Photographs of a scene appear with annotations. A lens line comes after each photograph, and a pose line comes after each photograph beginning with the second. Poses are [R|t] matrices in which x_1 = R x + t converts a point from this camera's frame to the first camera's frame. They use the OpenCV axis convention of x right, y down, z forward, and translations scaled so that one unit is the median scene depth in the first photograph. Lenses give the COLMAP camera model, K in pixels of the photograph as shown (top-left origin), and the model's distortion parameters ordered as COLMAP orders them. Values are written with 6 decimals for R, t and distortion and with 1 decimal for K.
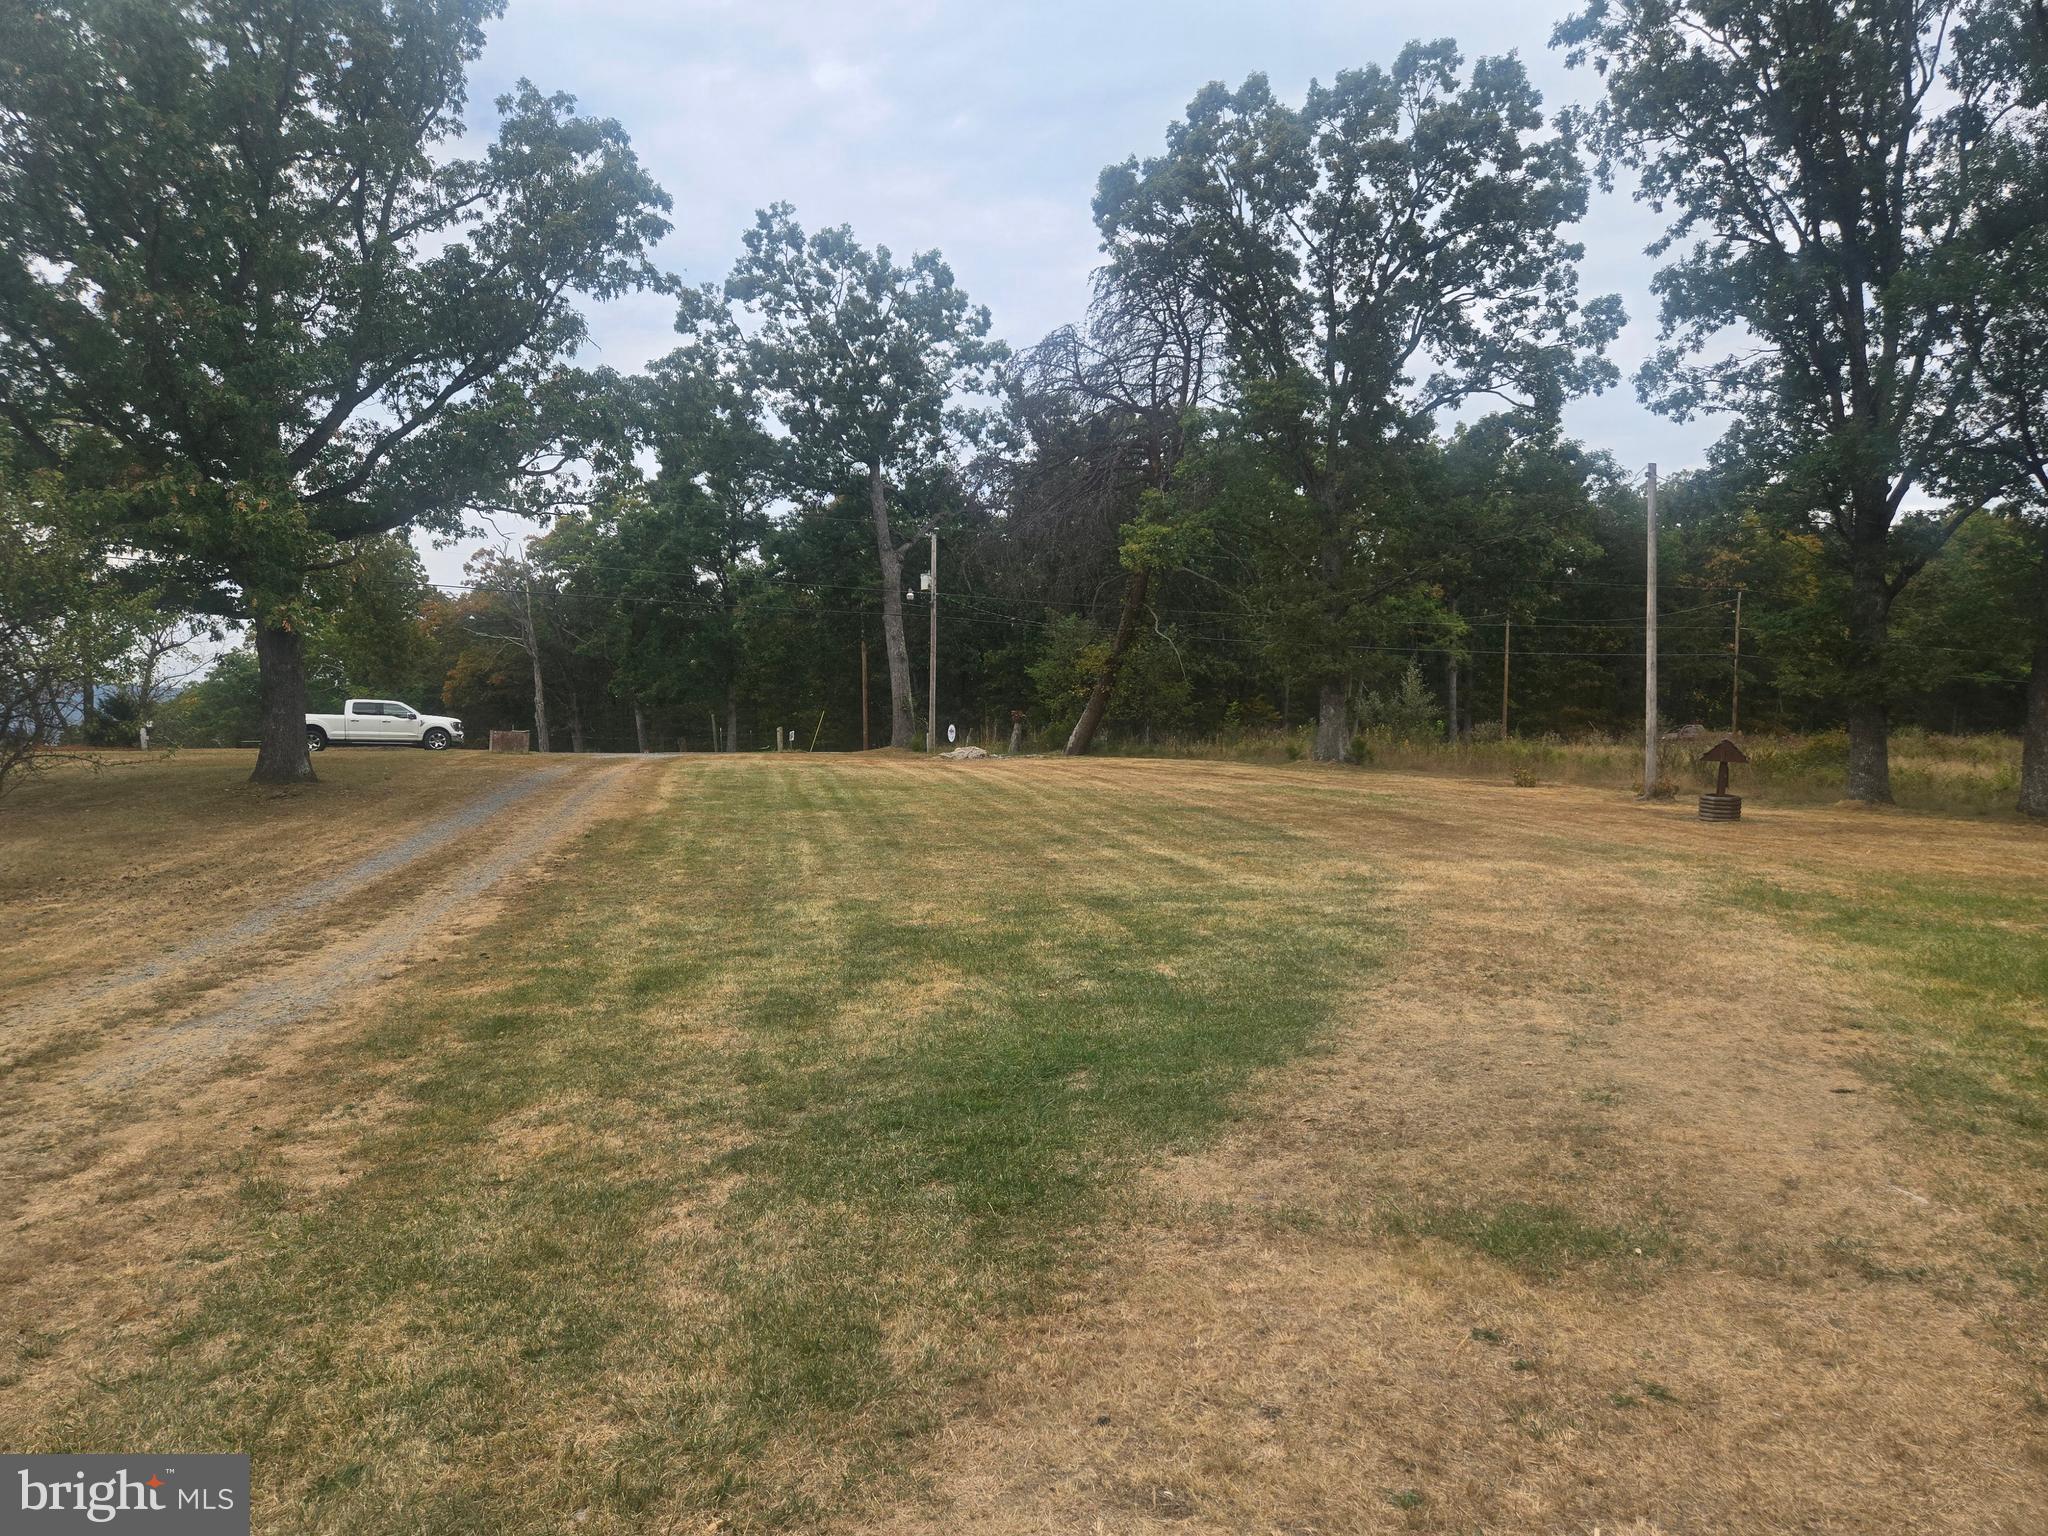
lens RADIAL K [[1348.4, 0, 1024.0], [0, 1348.4, 768.0], [0, 0, 1]] dist [0.050849, -0.000327]
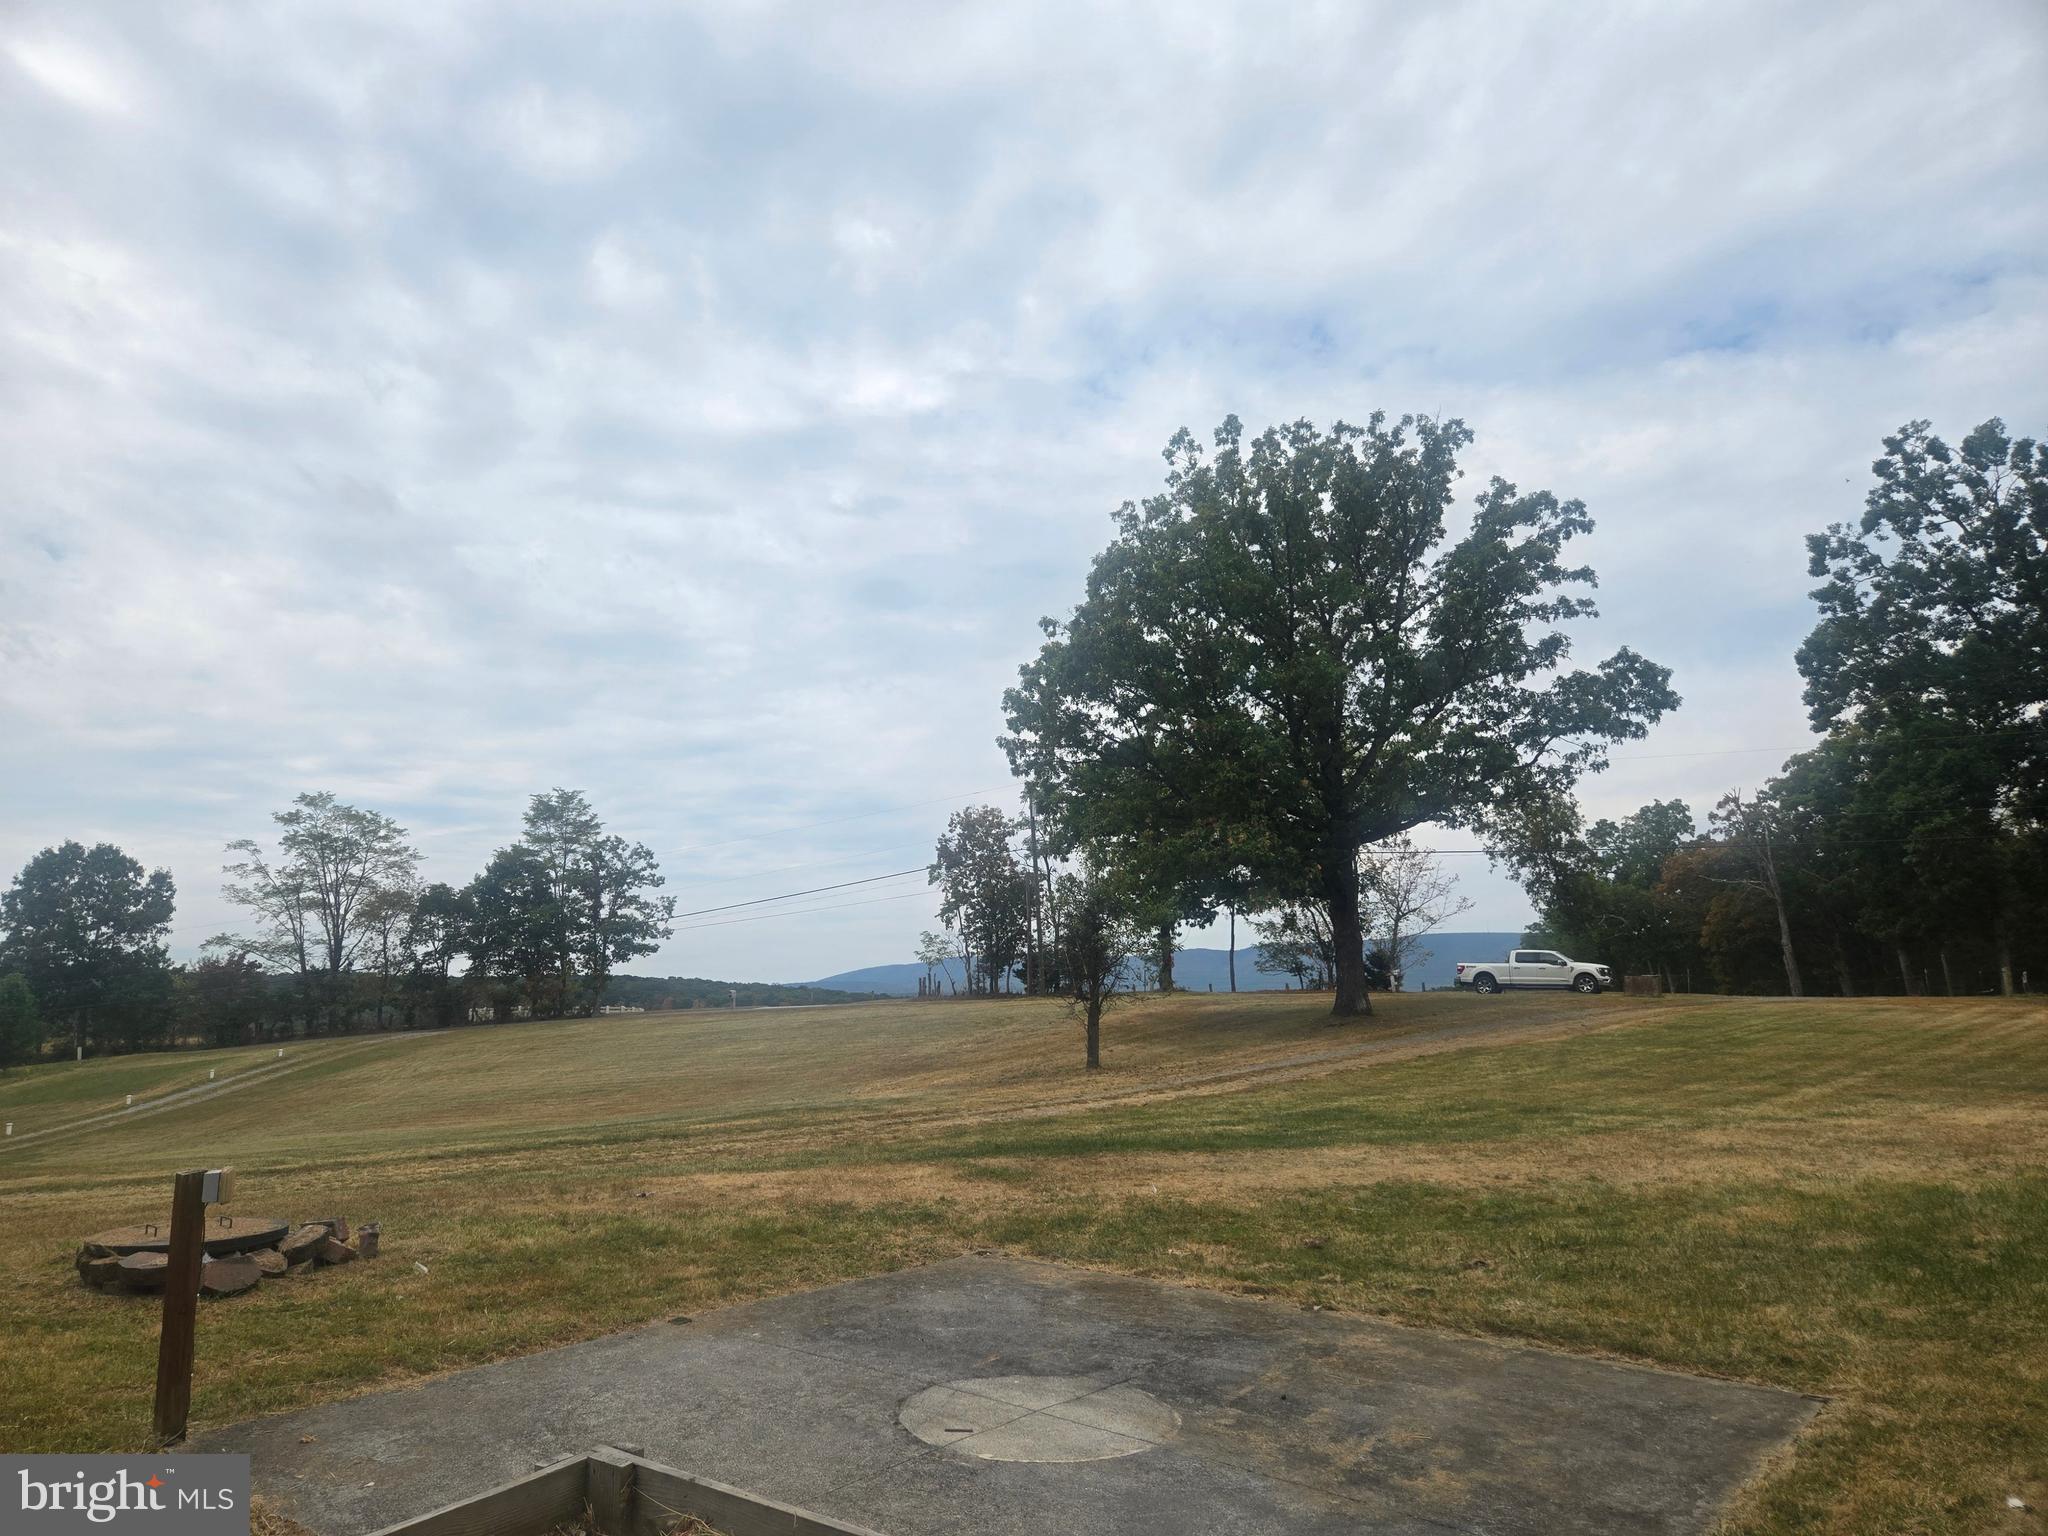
lens RADIAL K [[1349.8, 0, 1024.0], [0, 1349.8, 768.0], [0, 0, 1]] dist [0.021749, -0.002581]
pose [[0.582256, -0.132987, -0.802055, 0.200361], [-0.011630, 0.985067, -0.171775, 0.001474], [0.812922, 0.109345, 0.572015, -0.043663]]
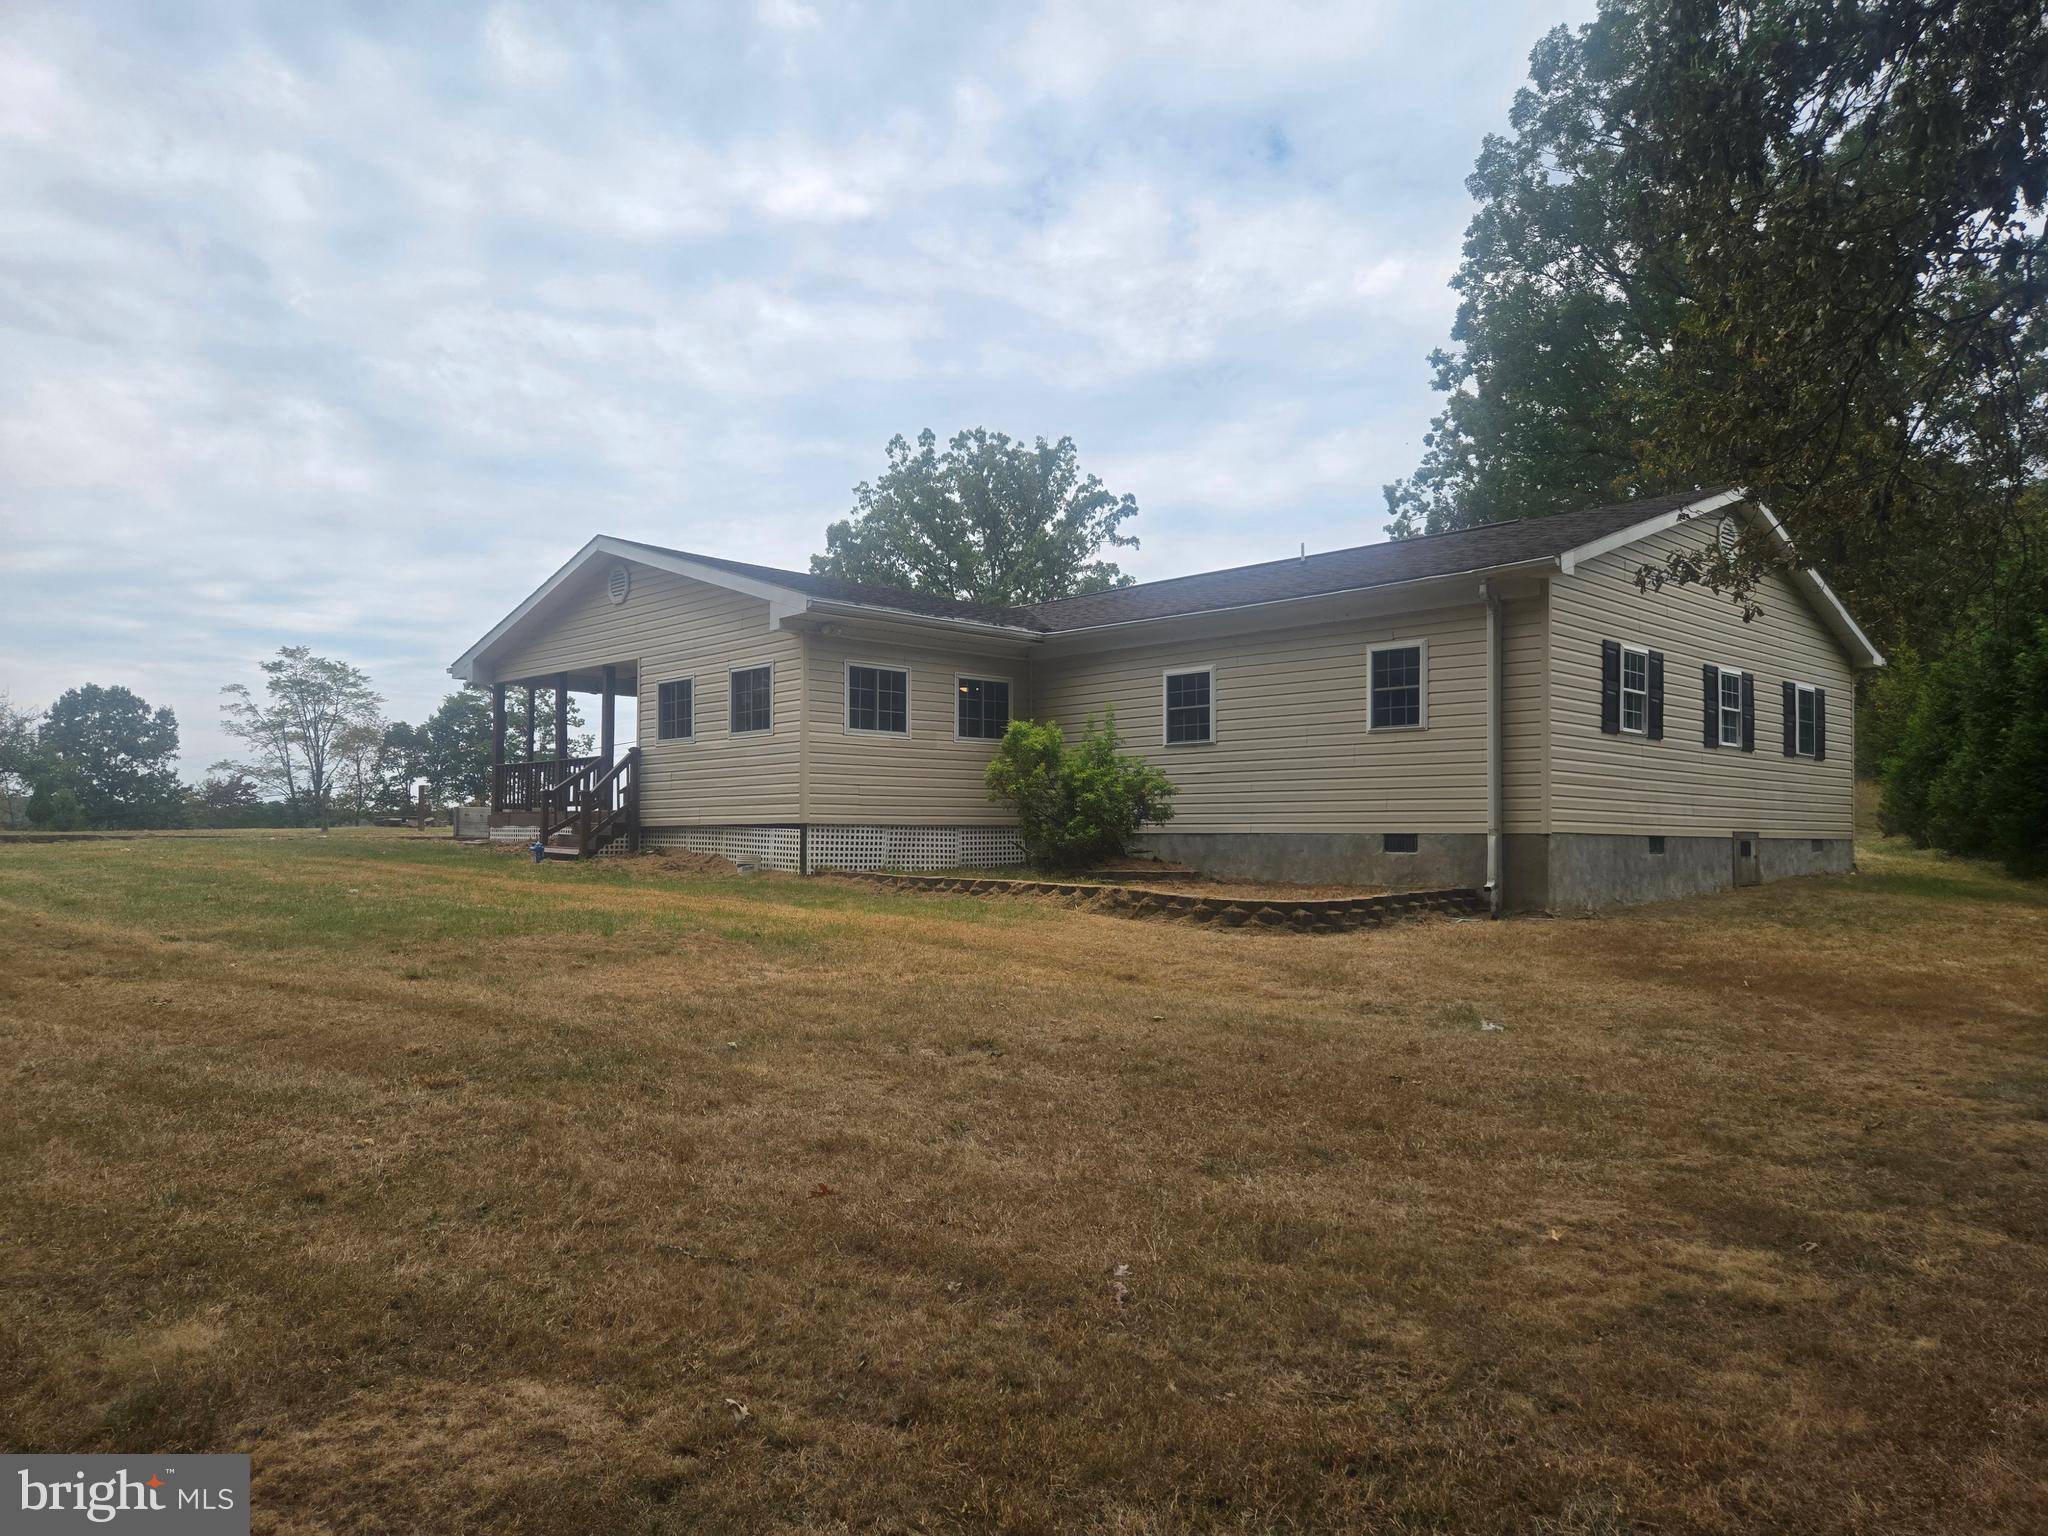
lens RADIAL K [[1393.4, 0, 1019.0], [0, 1393.4, 844.3], [0, 0, 1]] dist [0.008102, 0.001875]
pose [[0.608222, 0.010275, -0.793700, 0.687054], [-0.017186, 0.999852, -0.000225, 0.034521], [0.793581, 0.013778, 0.608309, -0.200716]]
